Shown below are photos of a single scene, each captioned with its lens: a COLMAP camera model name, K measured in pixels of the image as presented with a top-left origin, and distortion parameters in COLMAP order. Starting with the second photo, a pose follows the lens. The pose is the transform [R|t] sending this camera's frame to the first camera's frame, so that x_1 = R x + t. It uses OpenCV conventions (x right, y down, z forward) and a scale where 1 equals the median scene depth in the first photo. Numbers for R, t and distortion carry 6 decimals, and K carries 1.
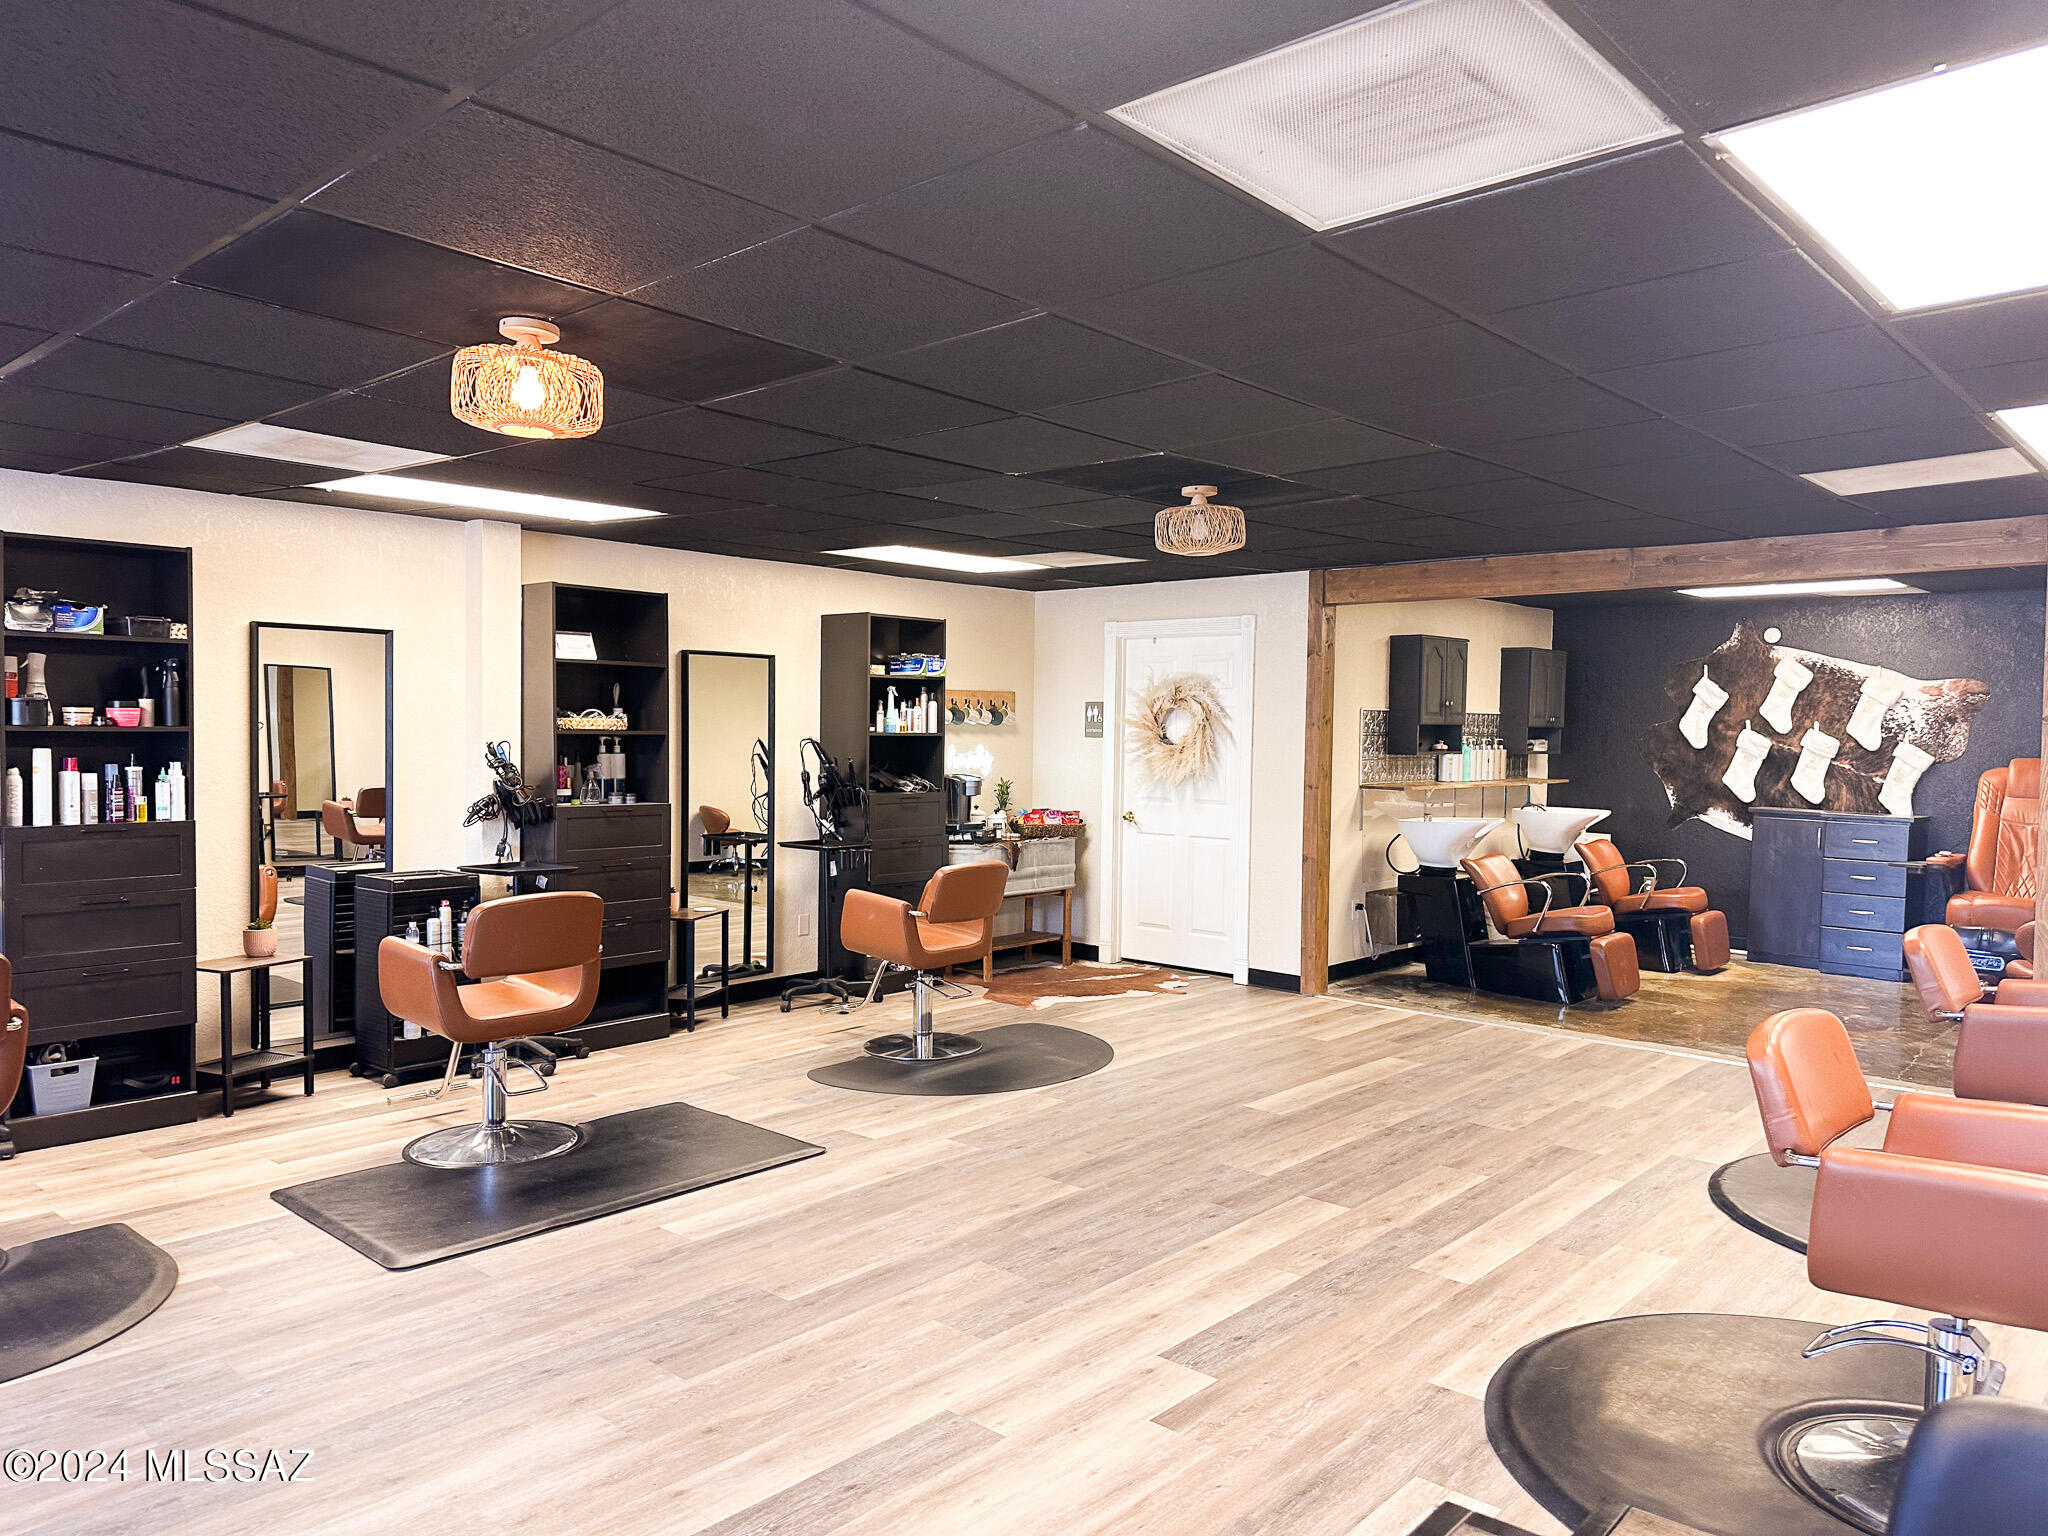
lens RADIAL K [[1434.7, 0, 1013.7], [0, 1434.7, 761.7], [0, 0, 1]] dist [0.036050, -0.047765]
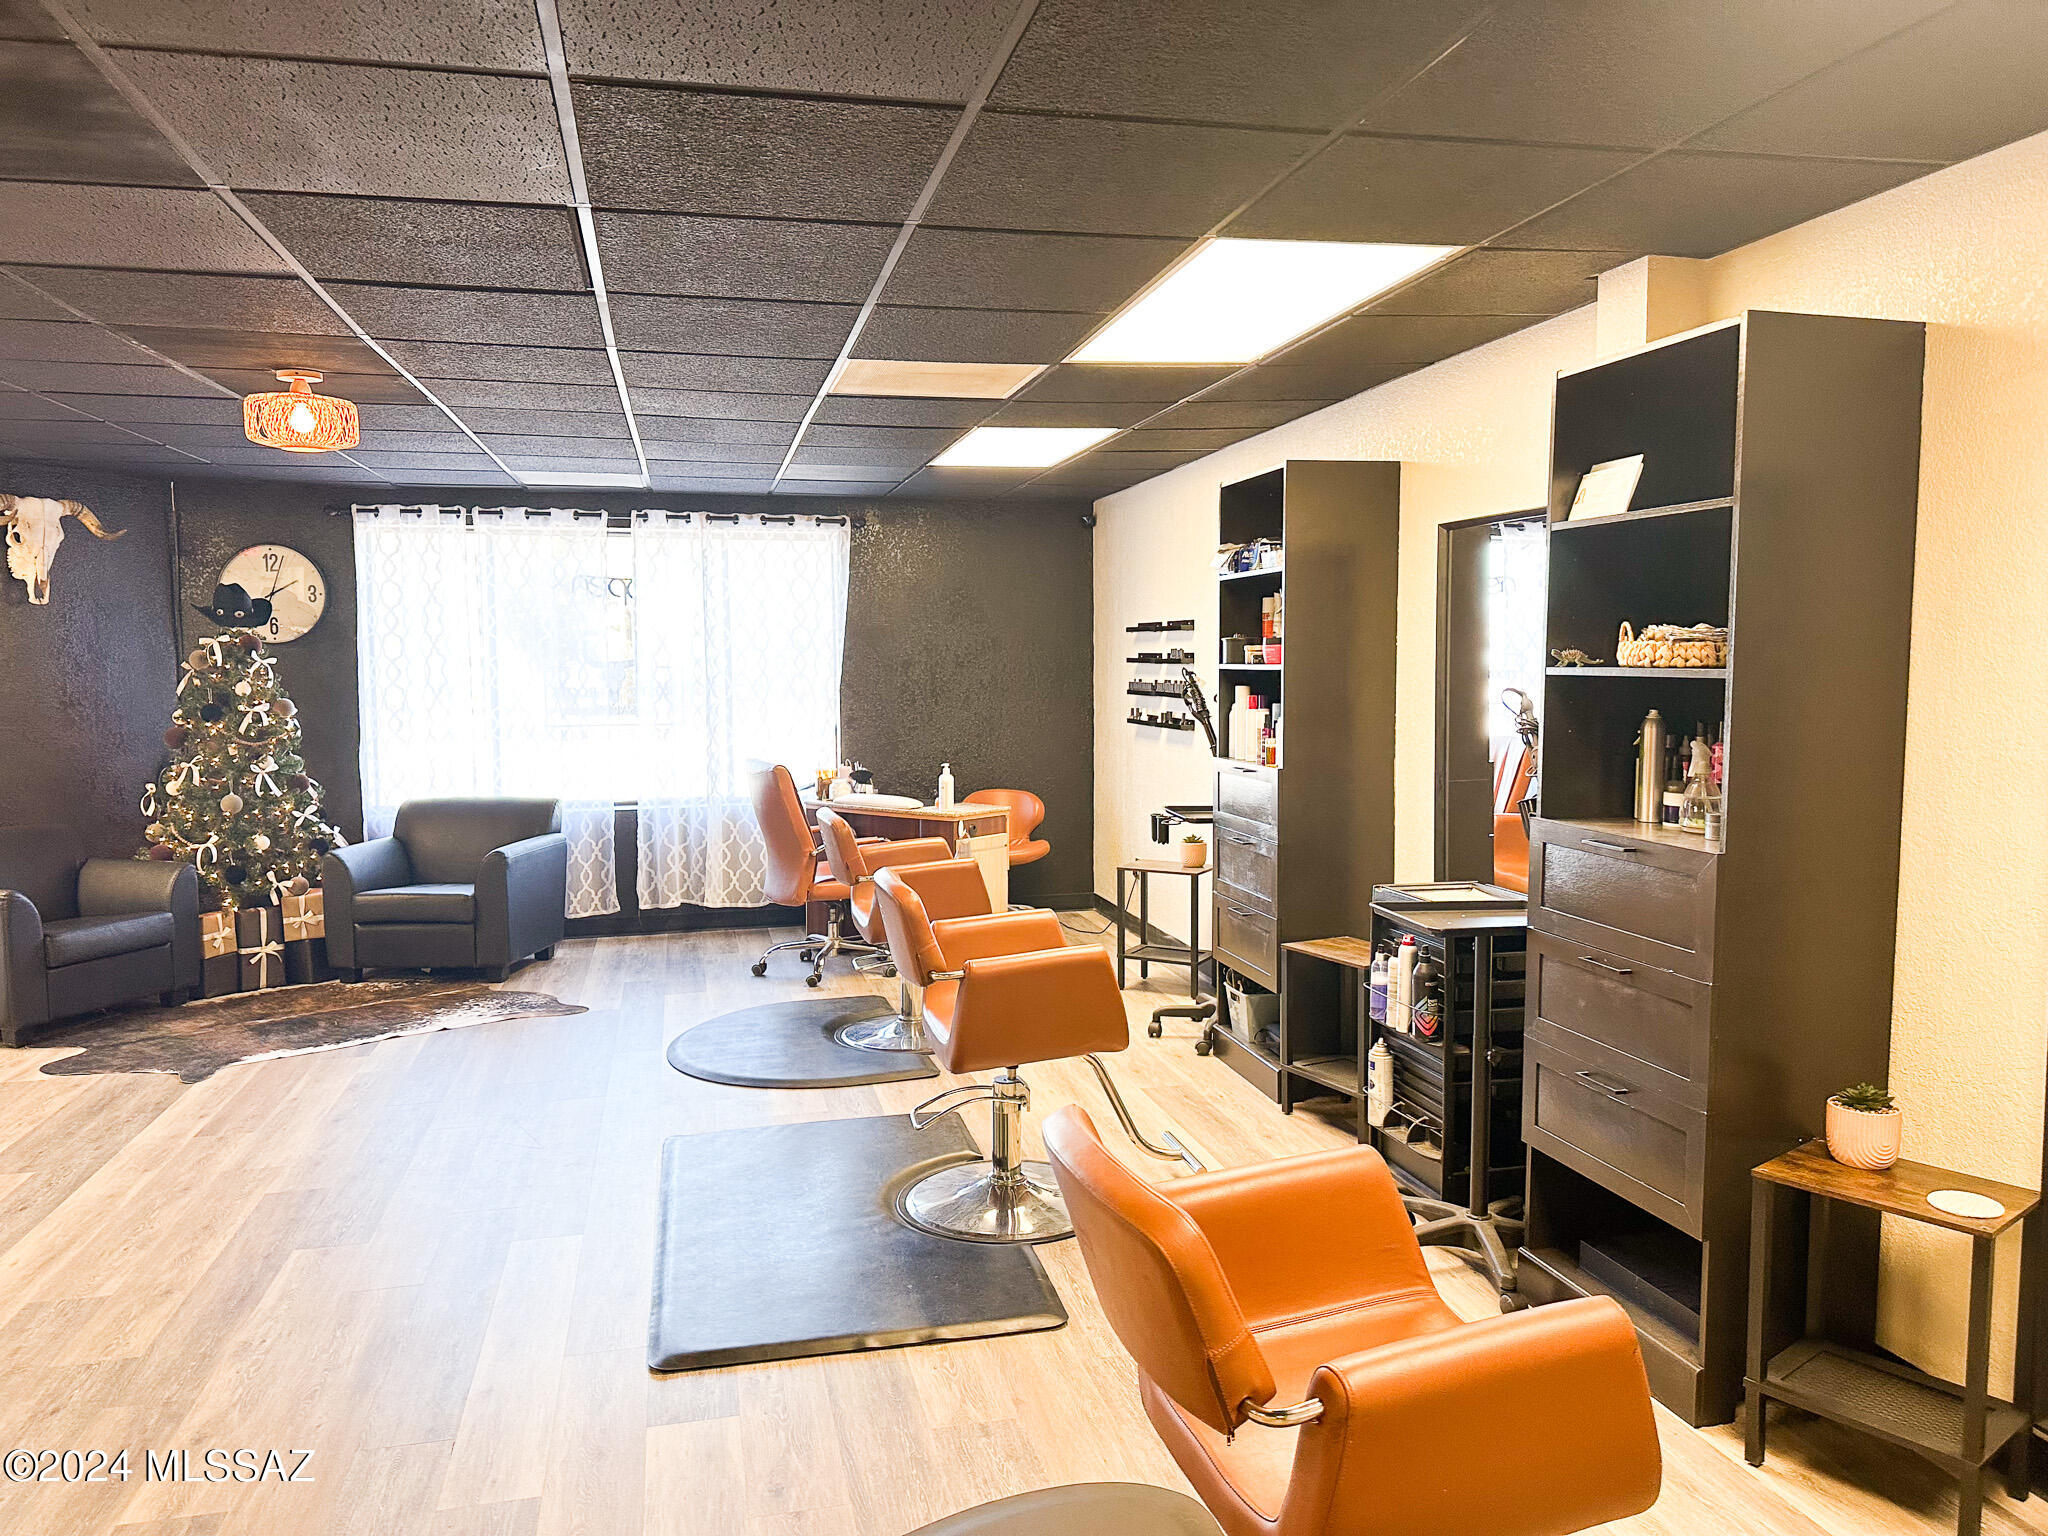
lens RADIAL K [[1434.7, 0, 1029.3], [0, 1434.7, 769.7], [0, 0, 1]] dist [0.036050, -0.047765]
pose [[-0.562584, 0.060041, -0.824557, 0.272240], [-0.022746, 0.995858, 0.088034, -0.036112], [0.826427, 0.068282, -0.558888, 1.505924]]
